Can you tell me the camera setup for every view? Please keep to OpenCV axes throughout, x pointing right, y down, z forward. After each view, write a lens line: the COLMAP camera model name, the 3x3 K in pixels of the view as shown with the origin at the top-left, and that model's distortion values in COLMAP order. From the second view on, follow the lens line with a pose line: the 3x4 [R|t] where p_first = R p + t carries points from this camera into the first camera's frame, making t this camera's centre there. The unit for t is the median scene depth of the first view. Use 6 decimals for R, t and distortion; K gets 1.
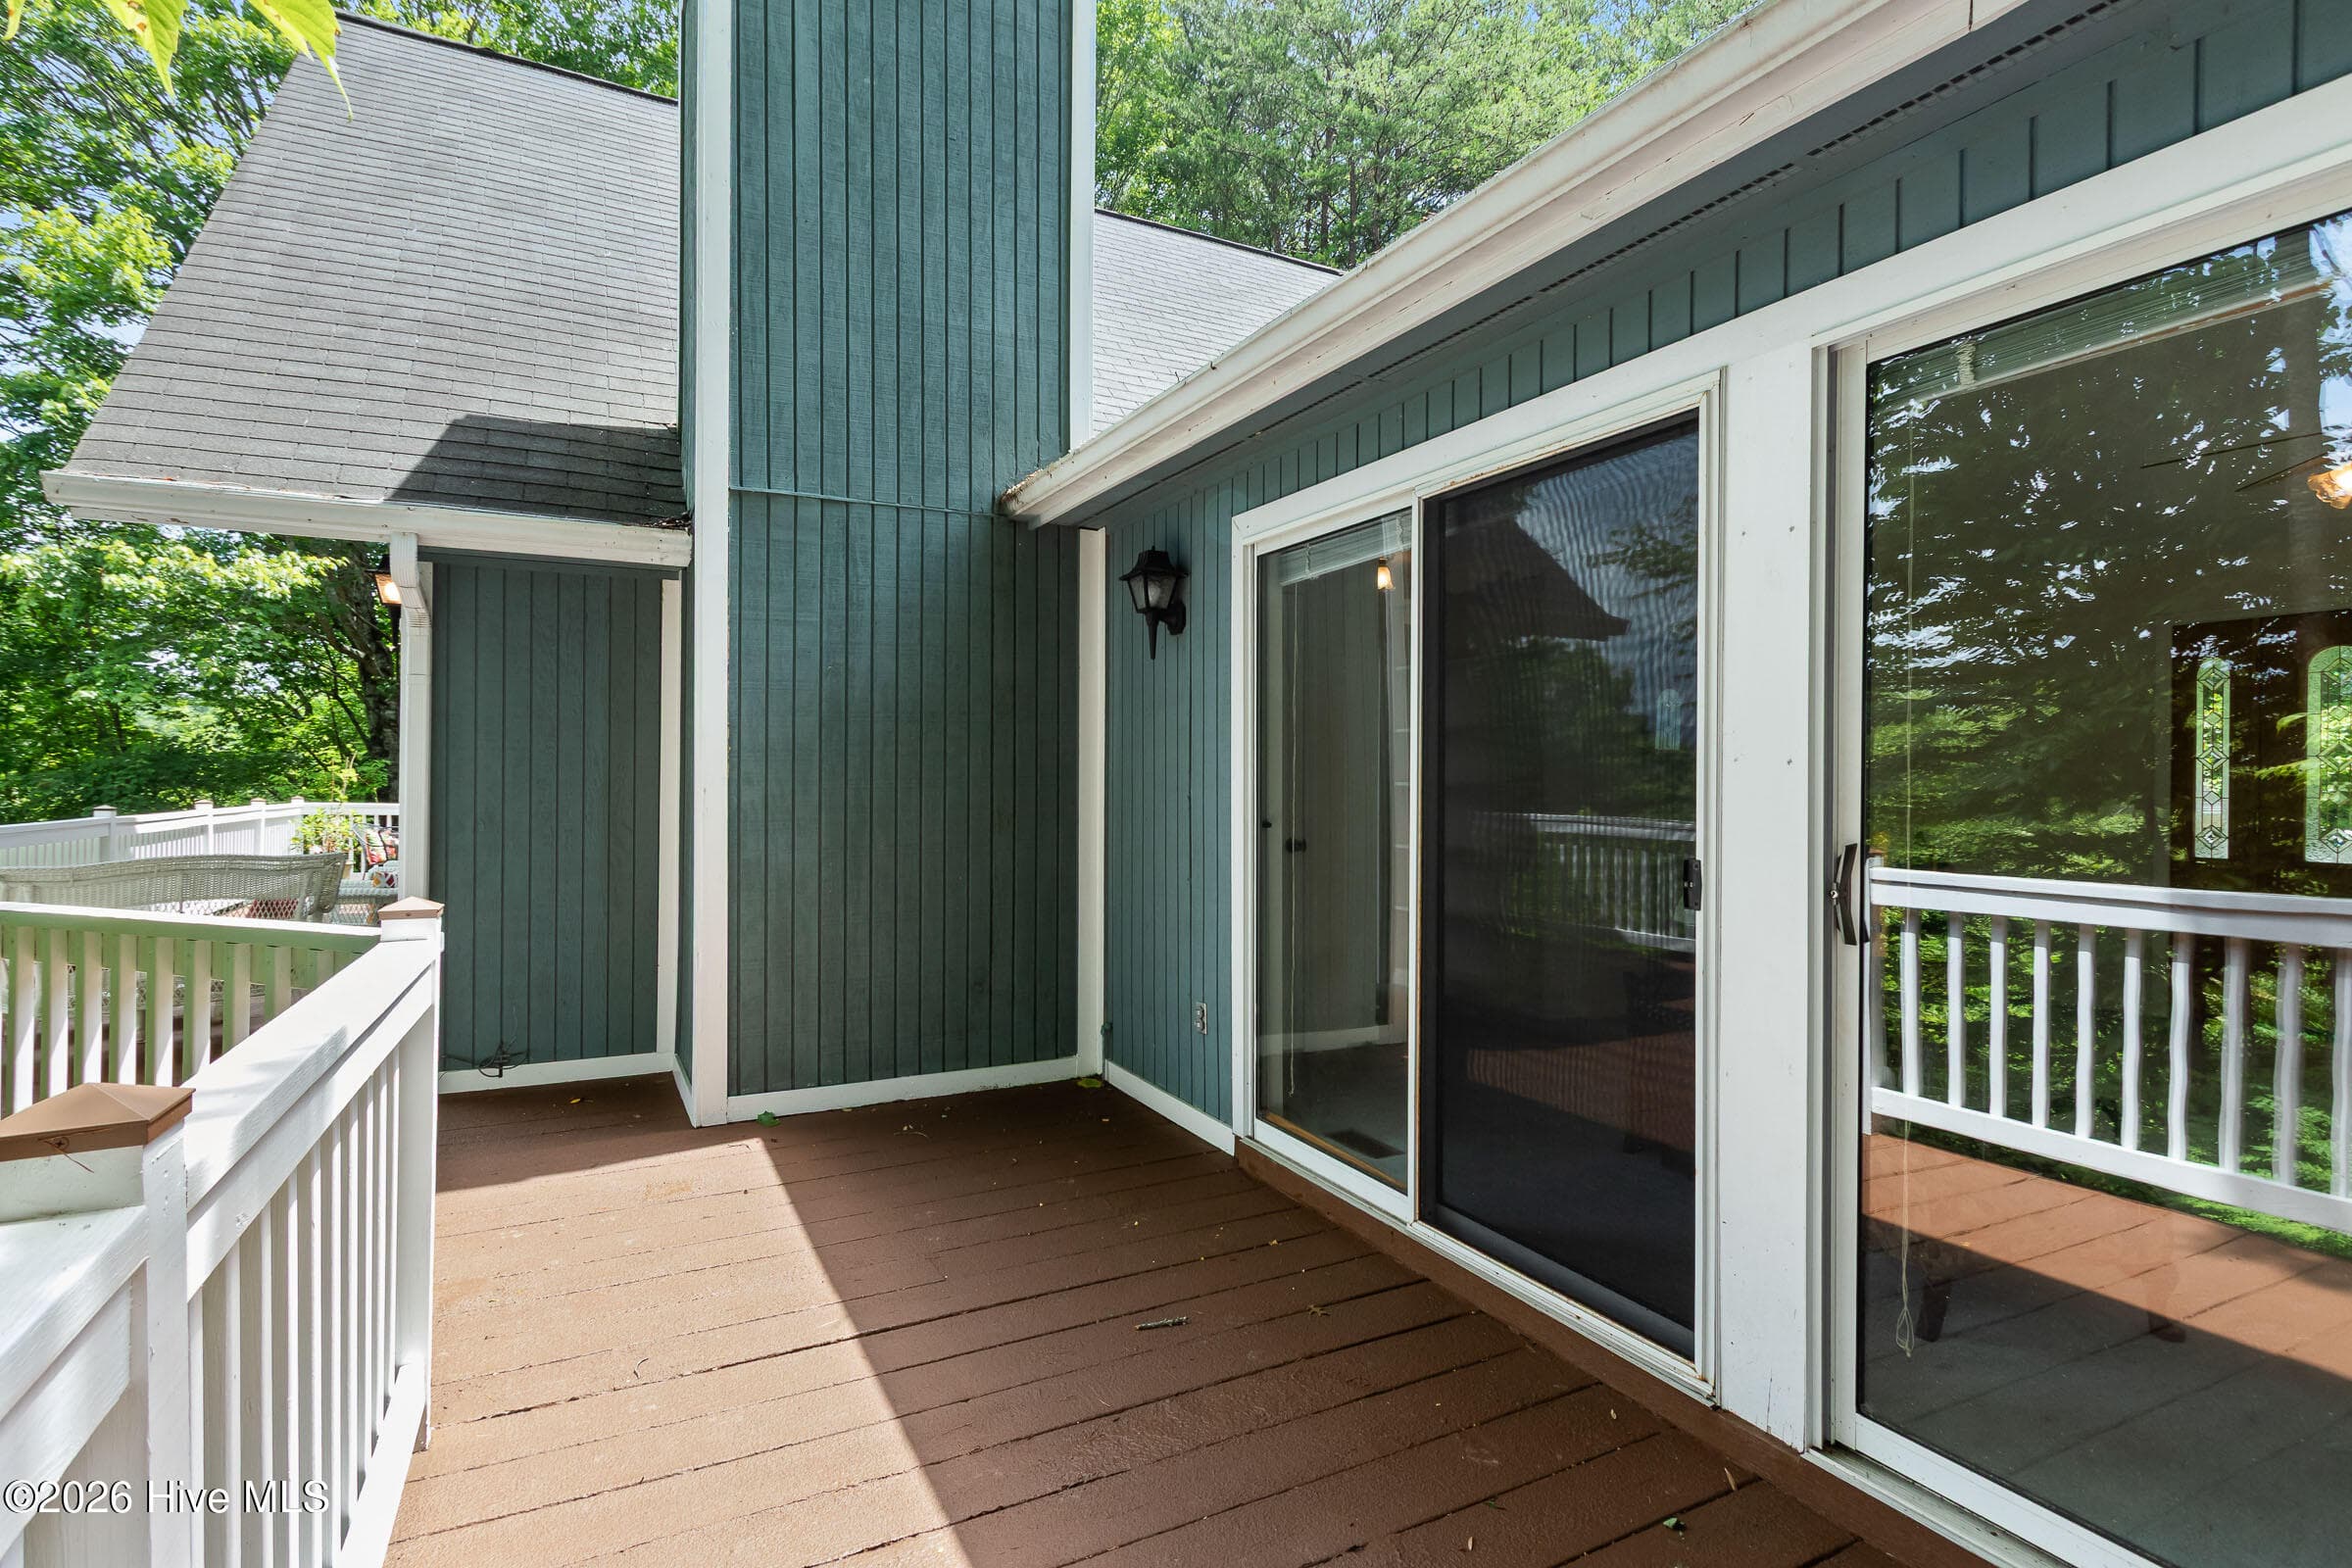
lens RADIAL K [[1114.3, 0, 1151.8], [0, 1114.3, 803.0], [0, 0, 1]] dist [0.005638, -0.000413]
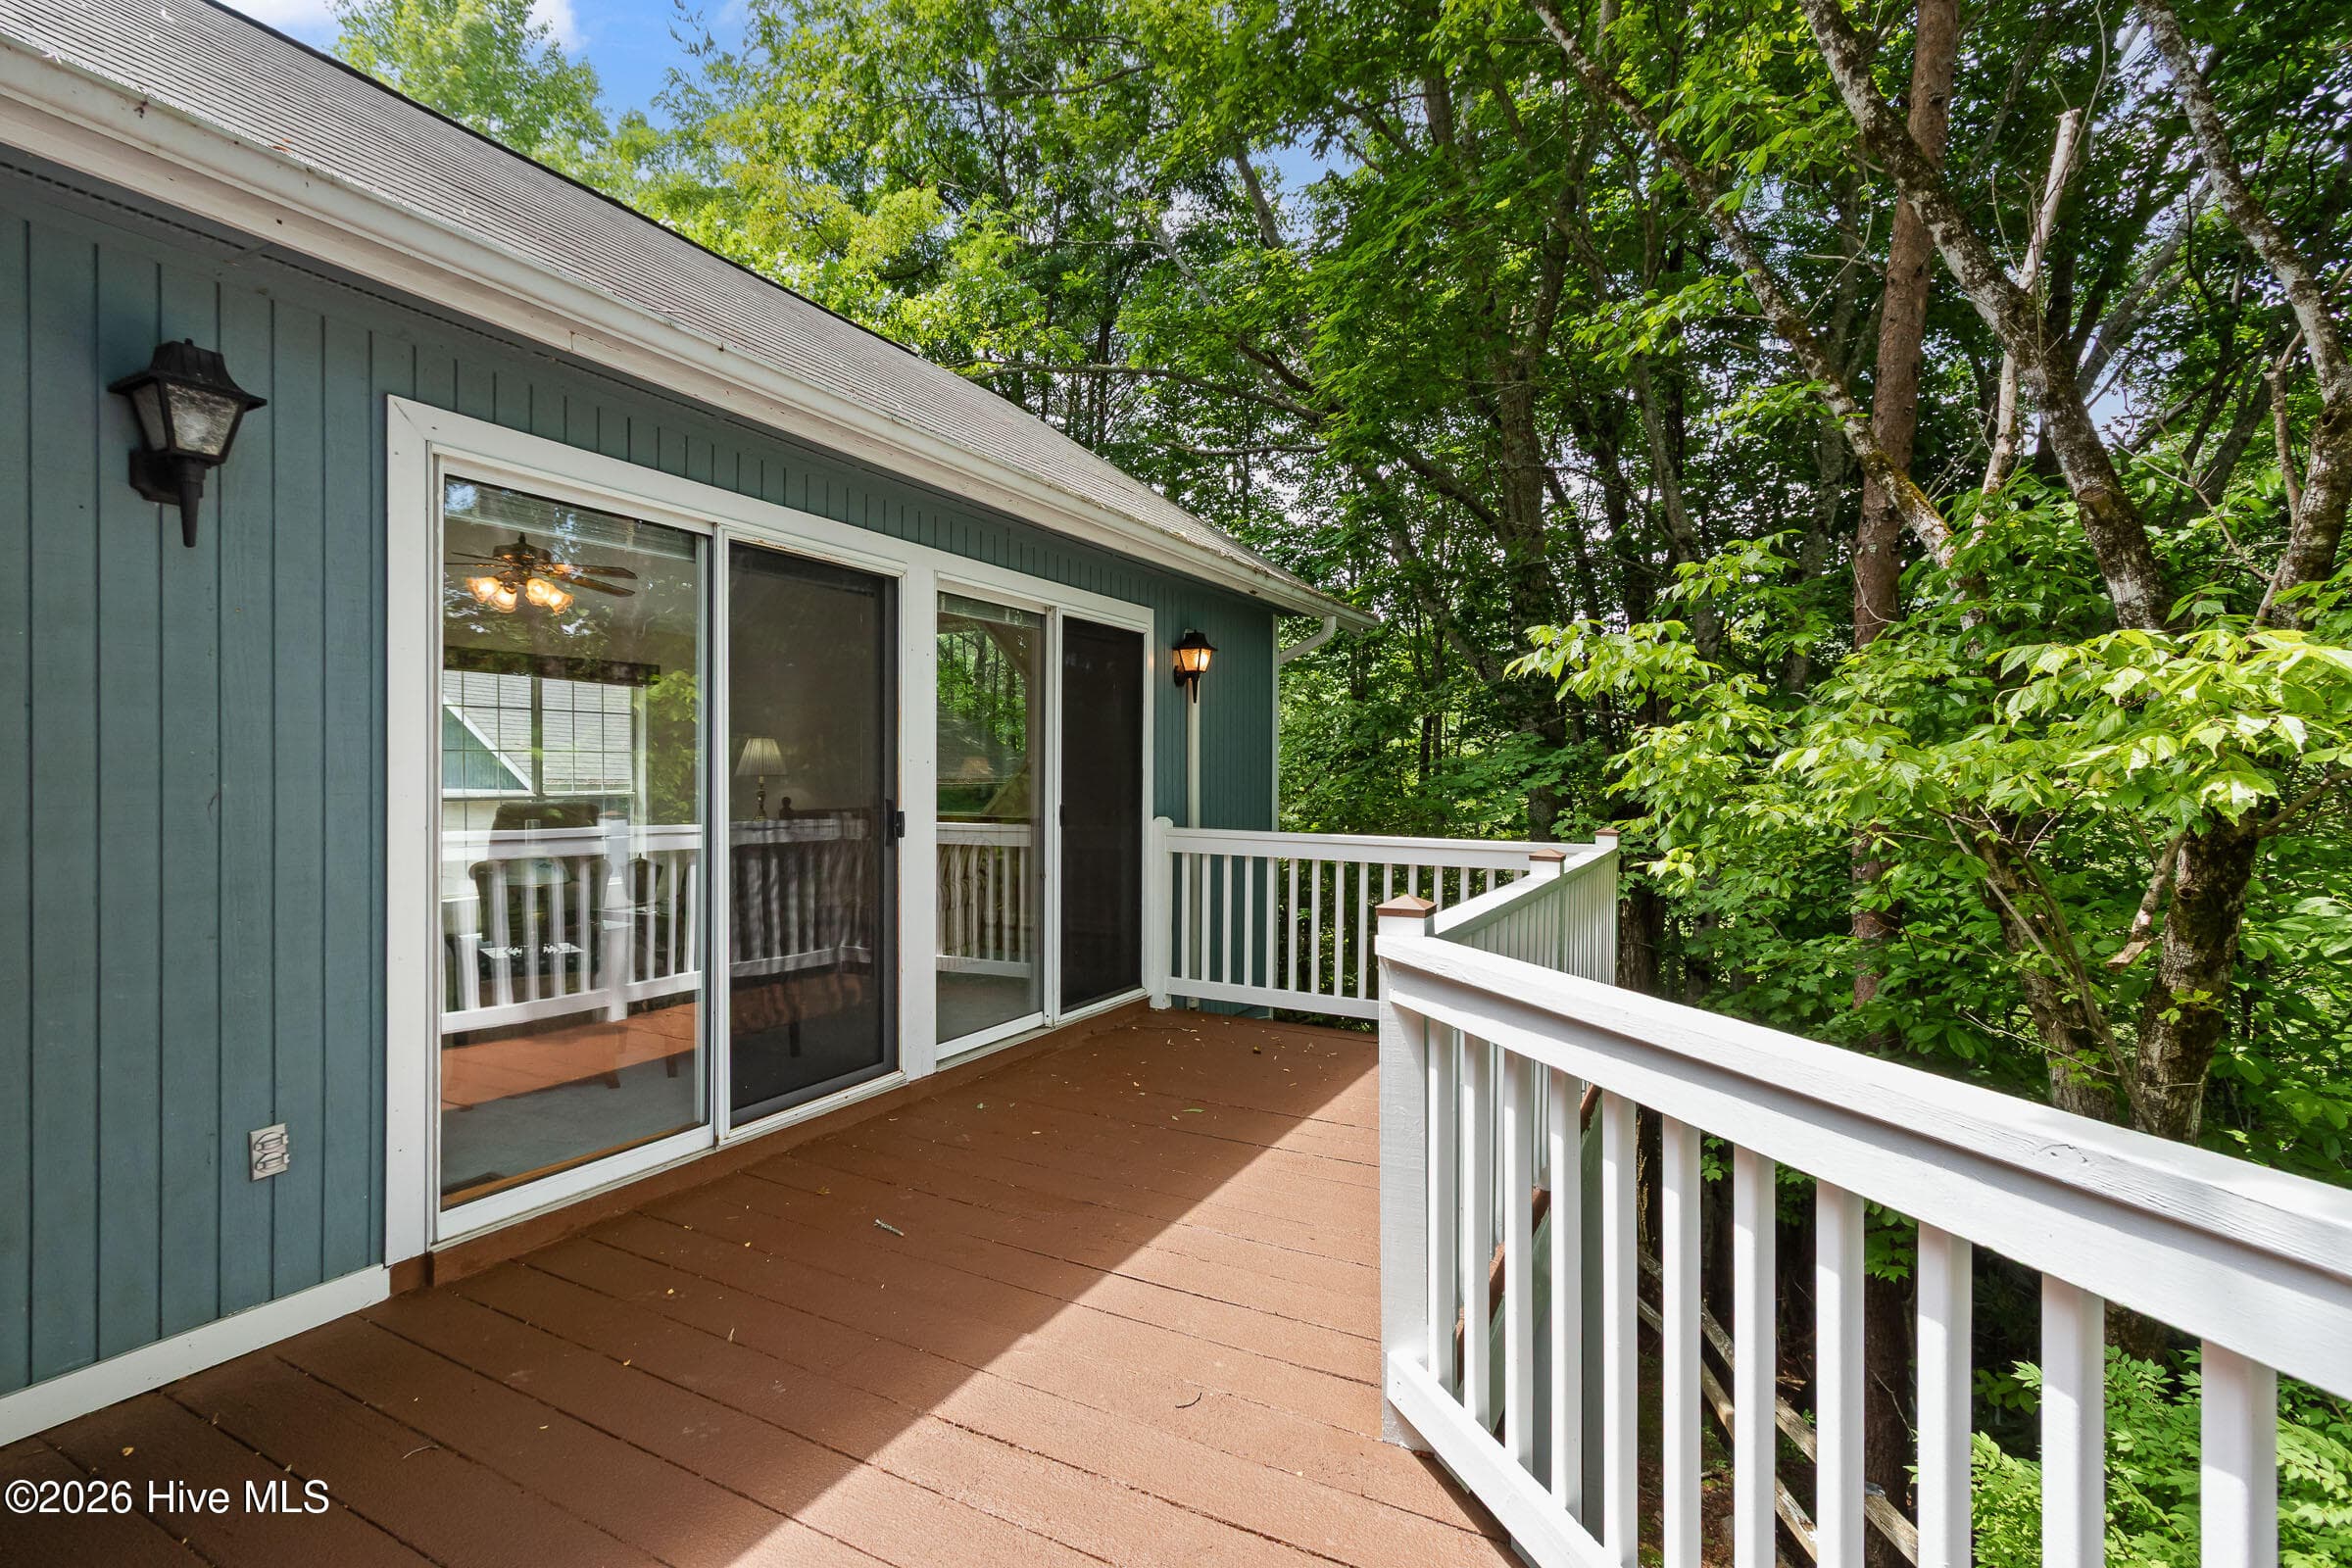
lens RADIAL K [[1081.4, 0, 1145.2], [0, 1081.4, 776.2], [0, 0, 1]] dist [-0.000013, 0.000041]
pose [[-0.568552, -0.006550, 0.822621, -0.872750], [0.002103, 0.999953, 0.009416, -0.026672], [-0.822645, 0.007084, -0.568512, 1.125598]]
